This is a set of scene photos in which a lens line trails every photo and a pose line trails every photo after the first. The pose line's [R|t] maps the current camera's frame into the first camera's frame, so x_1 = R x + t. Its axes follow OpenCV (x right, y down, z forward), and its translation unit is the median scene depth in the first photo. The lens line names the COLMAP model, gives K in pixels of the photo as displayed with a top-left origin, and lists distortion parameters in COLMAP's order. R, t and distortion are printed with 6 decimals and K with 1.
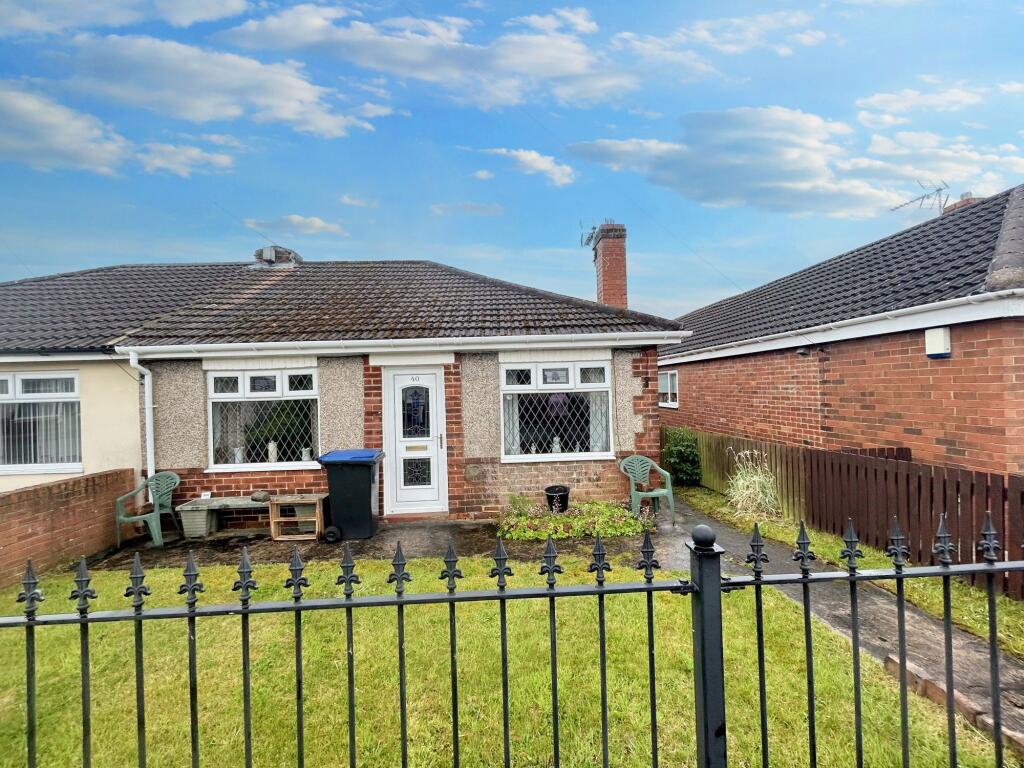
lens RADIAL K [[411.2, 0, 511.6], [0, 411.2, 386.2], [0, 0, 1]] dist [-0.001331, 0.000126]
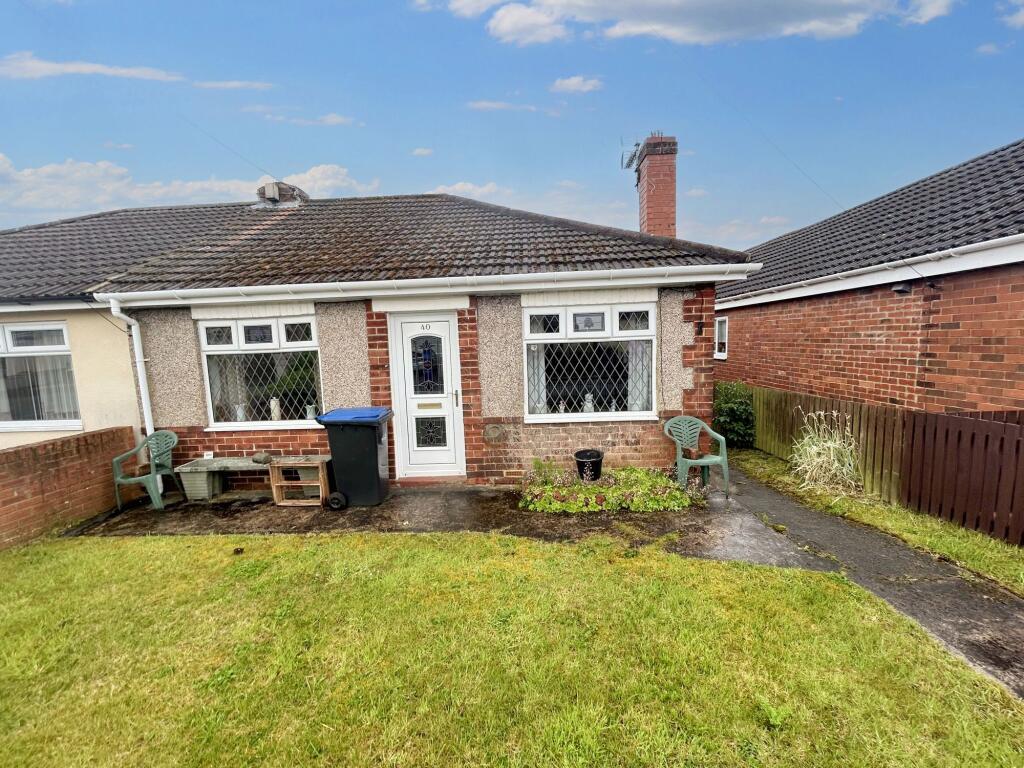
lens RADIAL K [[411.2, 0, 513.1], [0, 411.2, 386.6], [0, 0, 1]] dist [-0.001331, 0.000126]
pose [[0.997422, 0.001215, -0.071753, 0.013211], [0.007274, 0.992996, 0.117926, 0.006101], [0.071393, -0.118144, 0.990427, 0.142729]]
